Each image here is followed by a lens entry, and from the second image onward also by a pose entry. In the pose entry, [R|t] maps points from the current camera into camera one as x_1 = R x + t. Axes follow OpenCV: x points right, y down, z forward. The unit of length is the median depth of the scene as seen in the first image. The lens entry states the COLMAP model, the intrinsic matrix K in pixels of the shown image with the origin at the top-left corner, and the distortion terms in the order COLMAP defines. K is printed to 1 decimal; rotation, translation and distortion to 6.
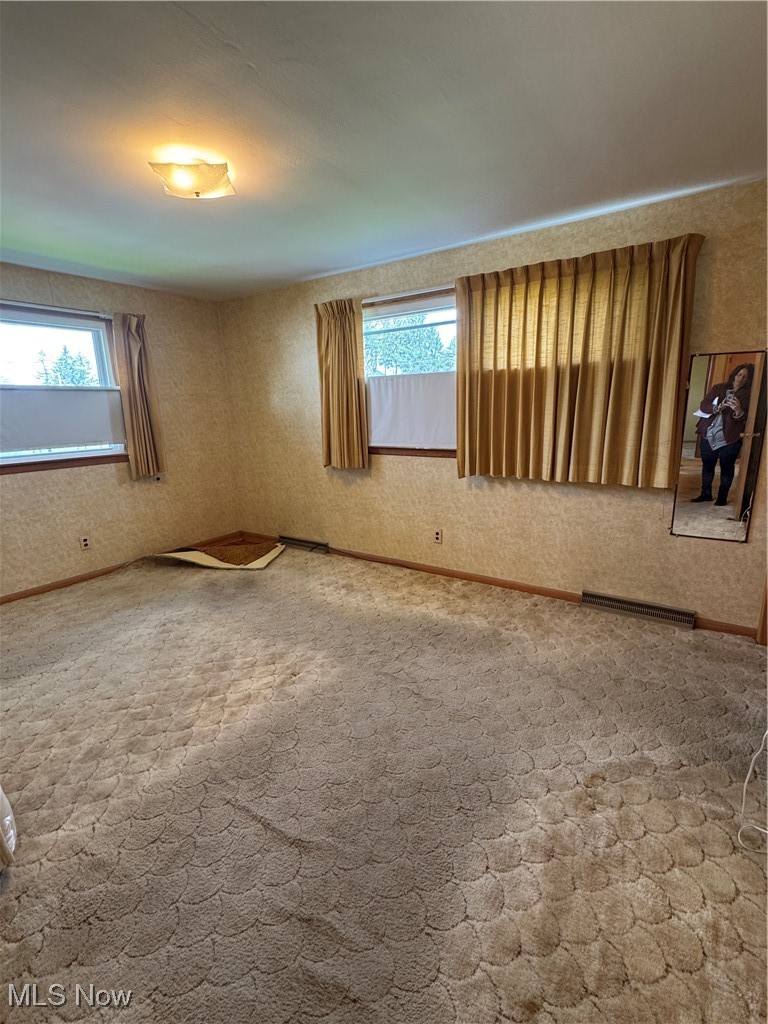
lens RADIAL K [[477.2, 0, 384.0], [0, 477.2, 512.0], [0, 0, 1]] dist [0.000708, 0.000136]
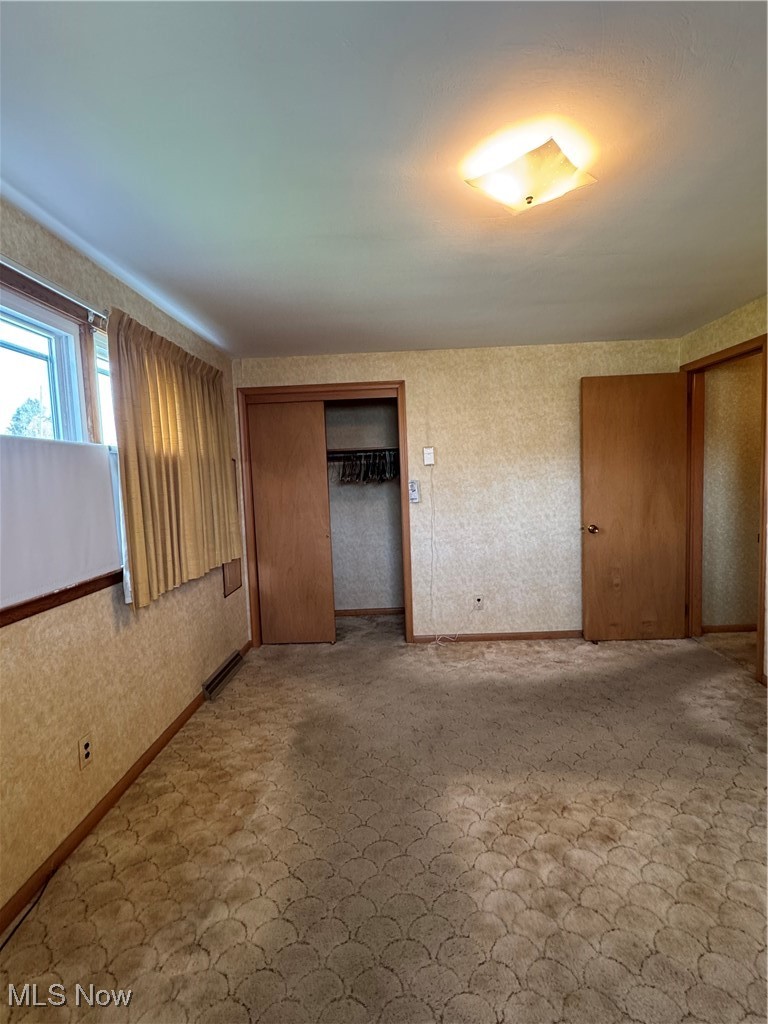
lens RADIAL K [[477.2, 0, 384.0], [0, 477.2, 512.0], [0, 0, 1]] dist [0.000708, 0.000136]
pose [[-0.541867, -0.013807, 0.840351, -0.539596], [0.237250, 0.956689, 0.168700, -0.226715], [-0.806284, 0.290786, -0.515122, 1.023814]]
